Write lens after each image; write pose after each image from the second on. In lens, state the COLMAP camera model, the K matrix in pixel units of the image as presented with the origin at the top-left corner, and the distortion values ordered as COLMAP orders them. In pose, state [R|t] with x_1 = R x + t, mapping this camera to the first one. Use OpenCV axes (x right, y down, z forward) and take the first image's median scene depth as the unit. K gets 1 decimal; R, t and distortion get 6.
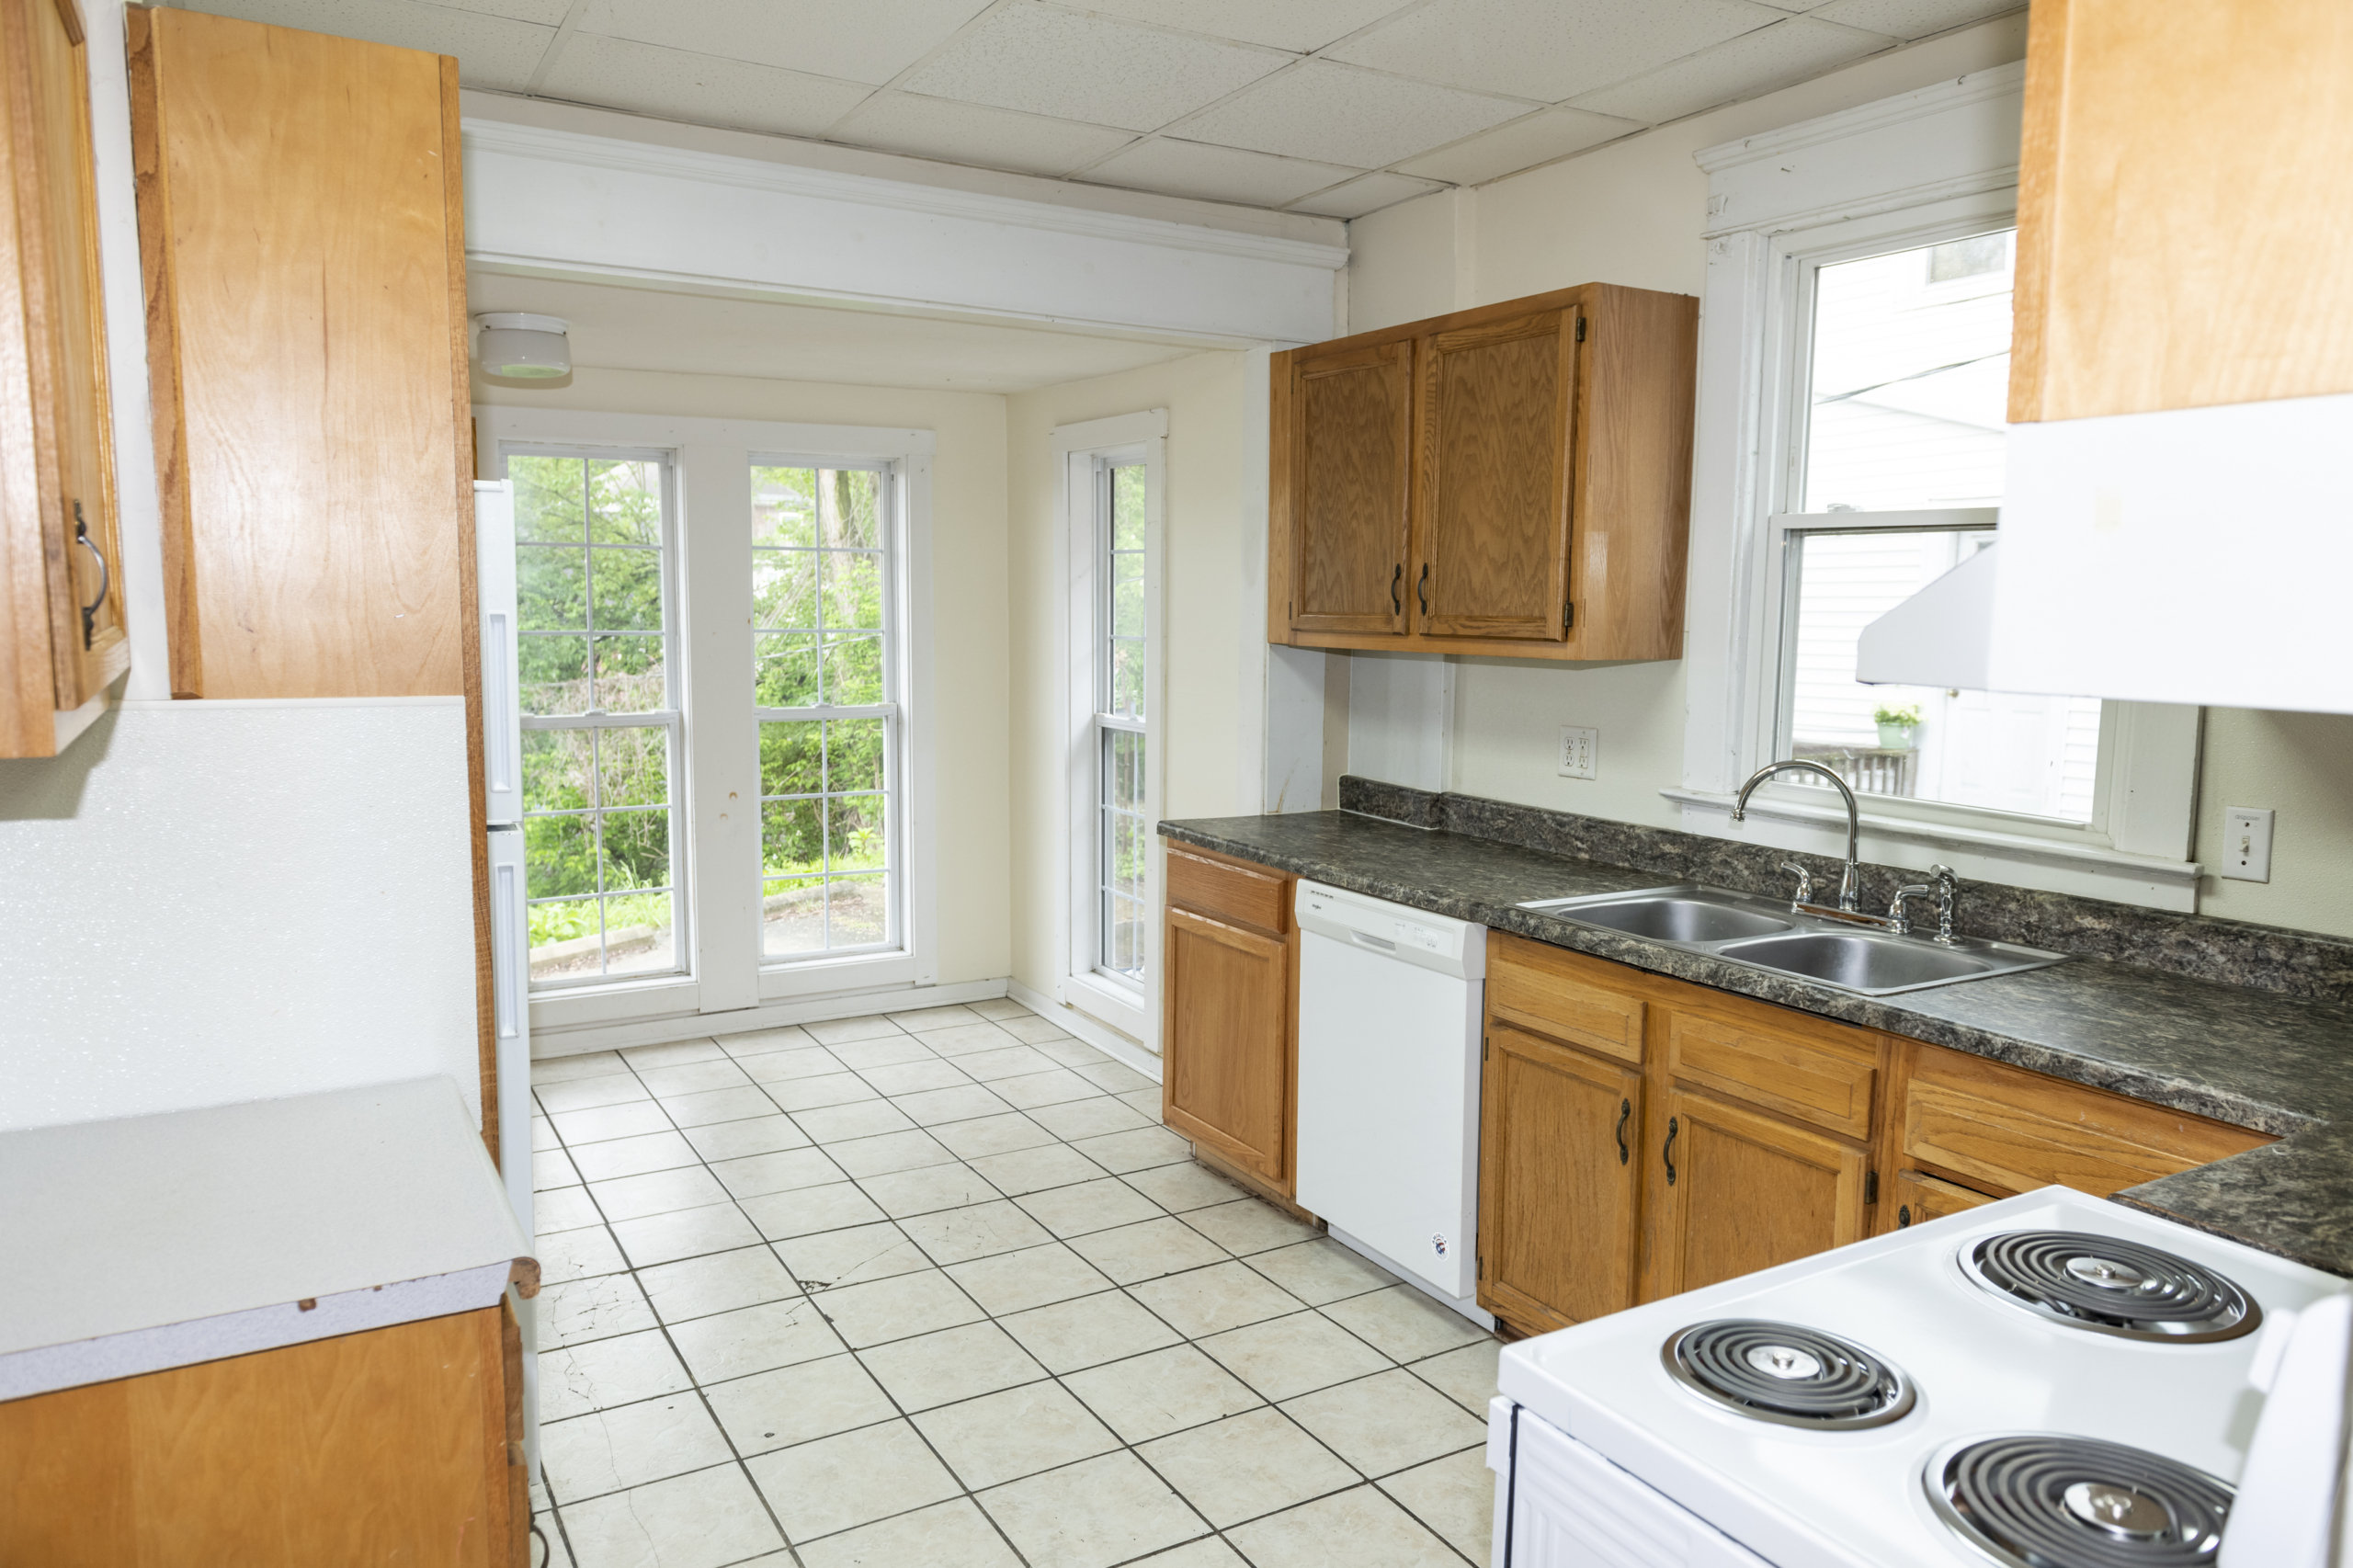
lens RADIAL K [[1597.6, 0, 1176.1], [0, 1597.6, 785.7], [0, 0, 1]] dist [-0.000282, -0.002392]
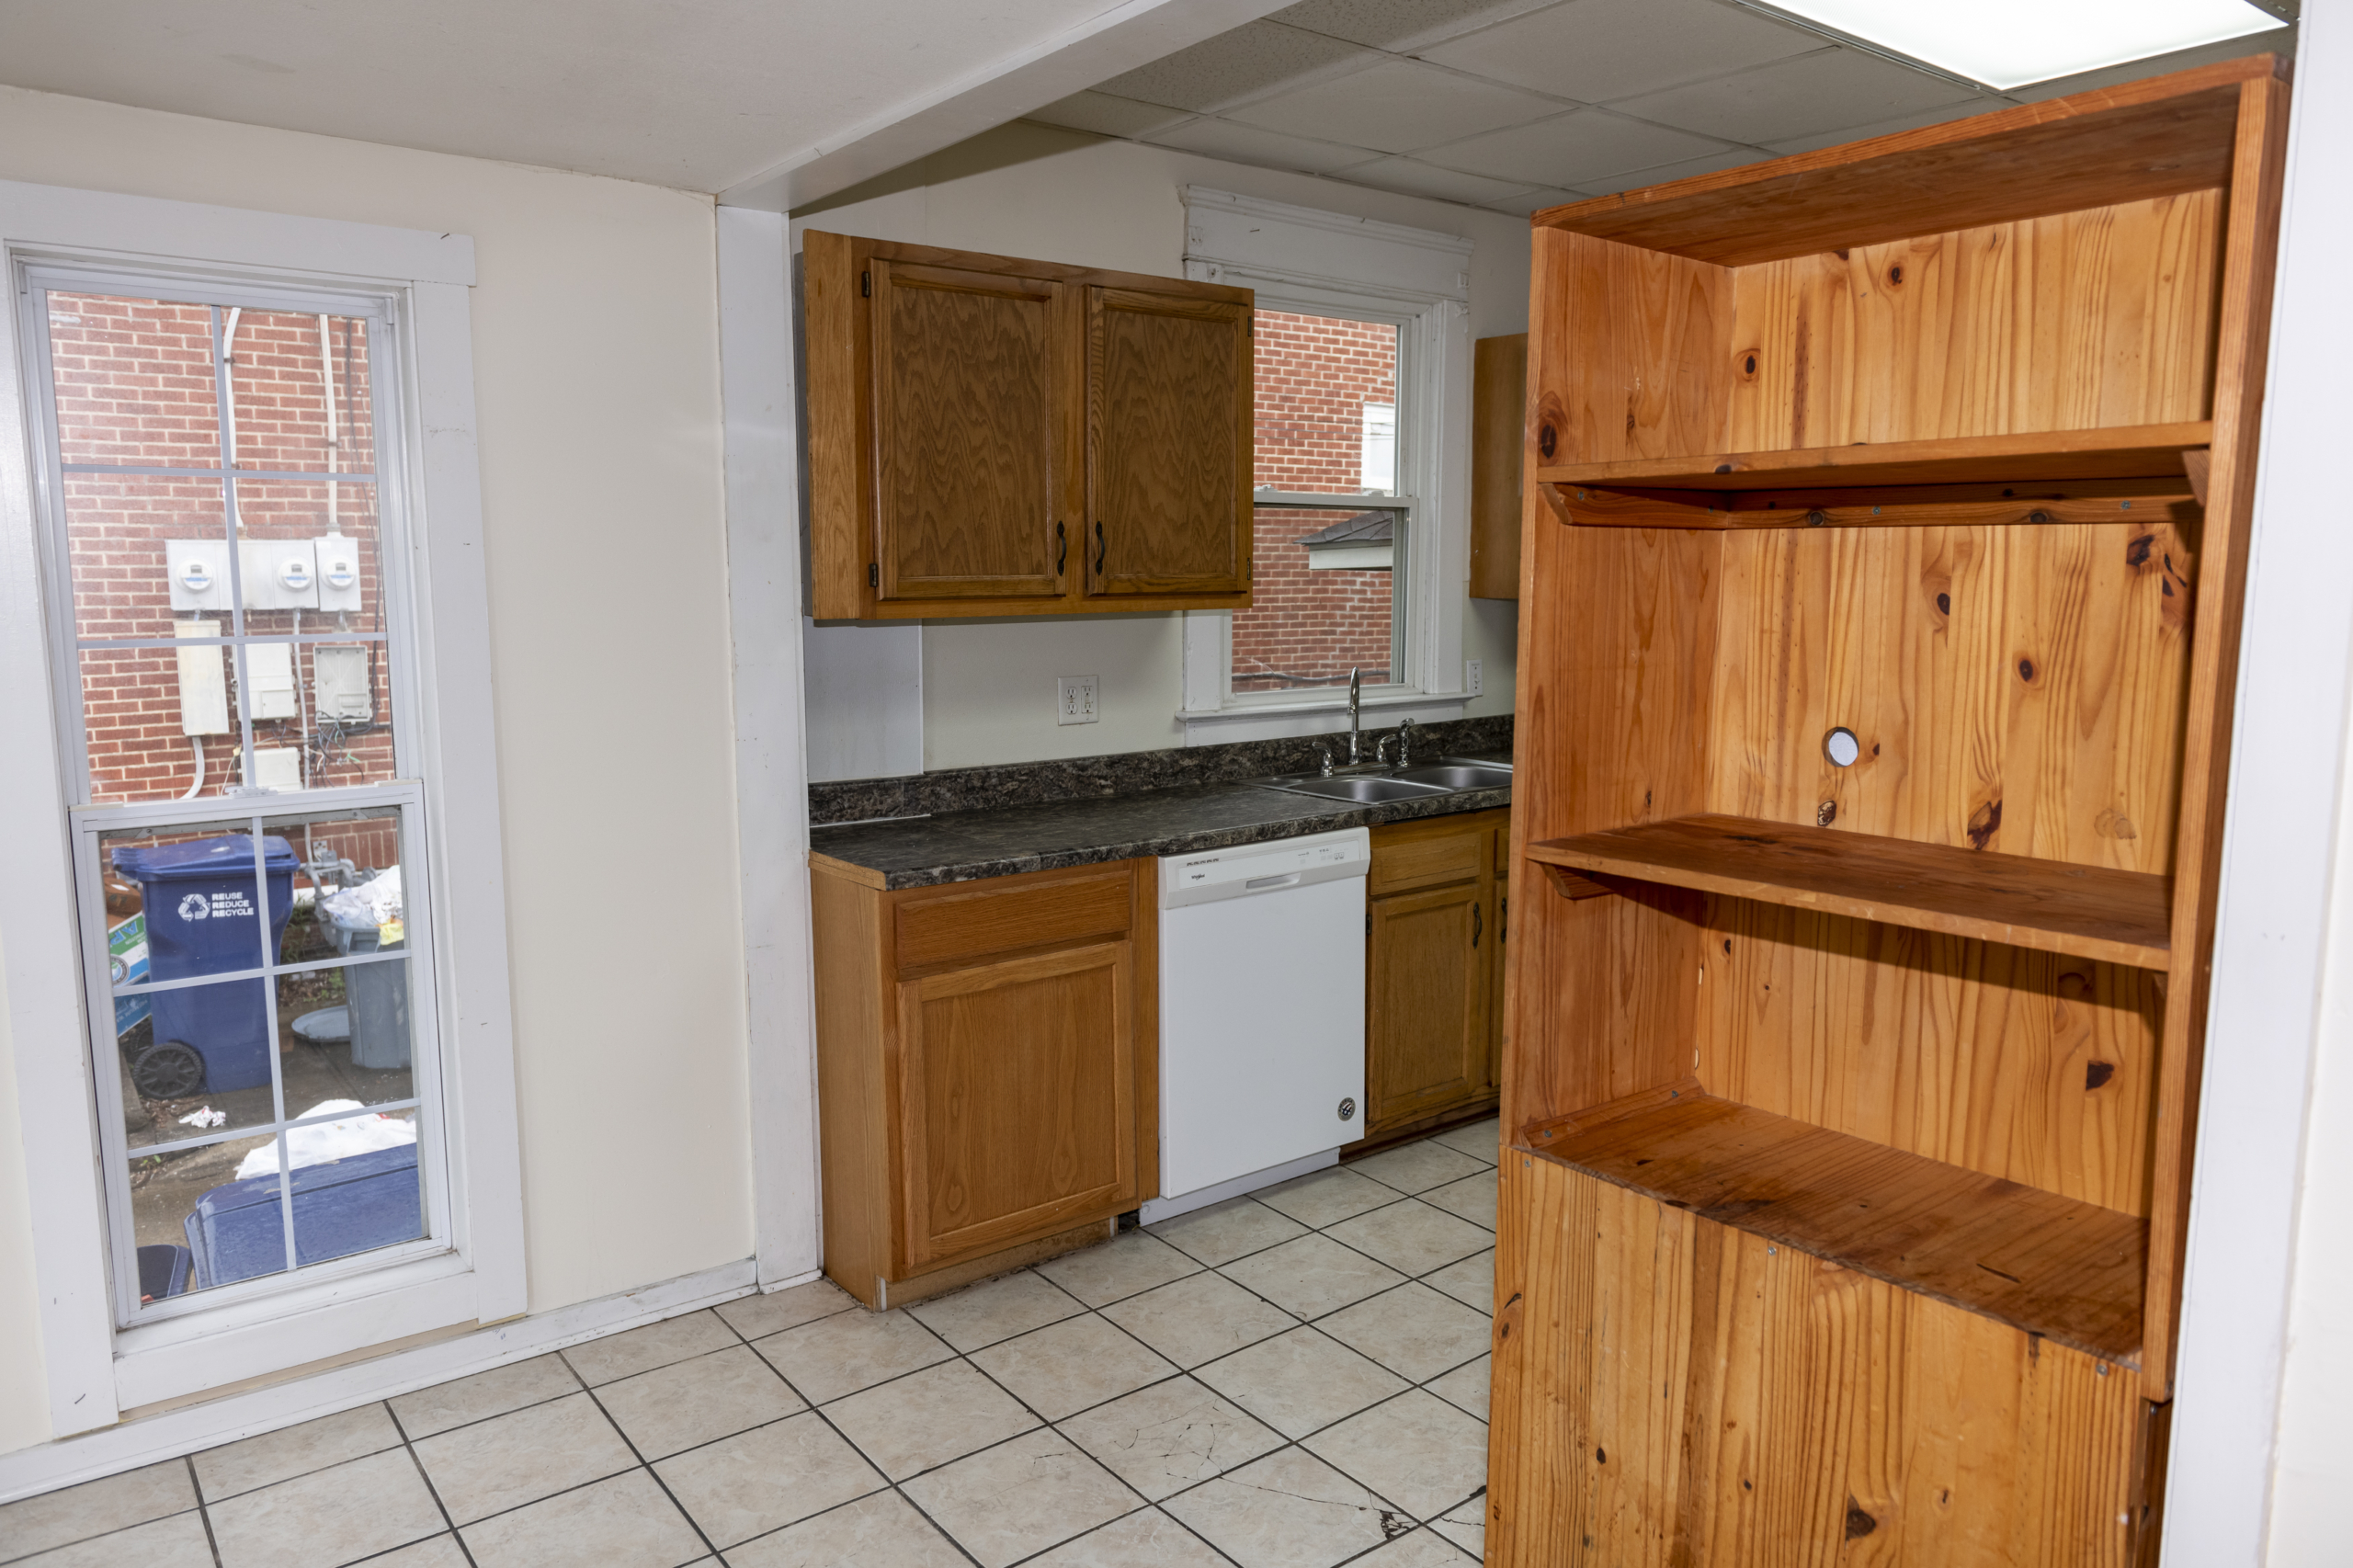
lens RADIAL K [[1597.6, 0, 1176.4], [0, 1597.6, 773.9], [0, 0, 1]] dist [-0.000282, -0.002392]
pose [[-0.129583, -0.142085, 0.981336, -0.858933], [0.117525, 0.980503, 0.157484, -0.140593], [-0.984579, 0.135739, -0.110358, 1.117487]]
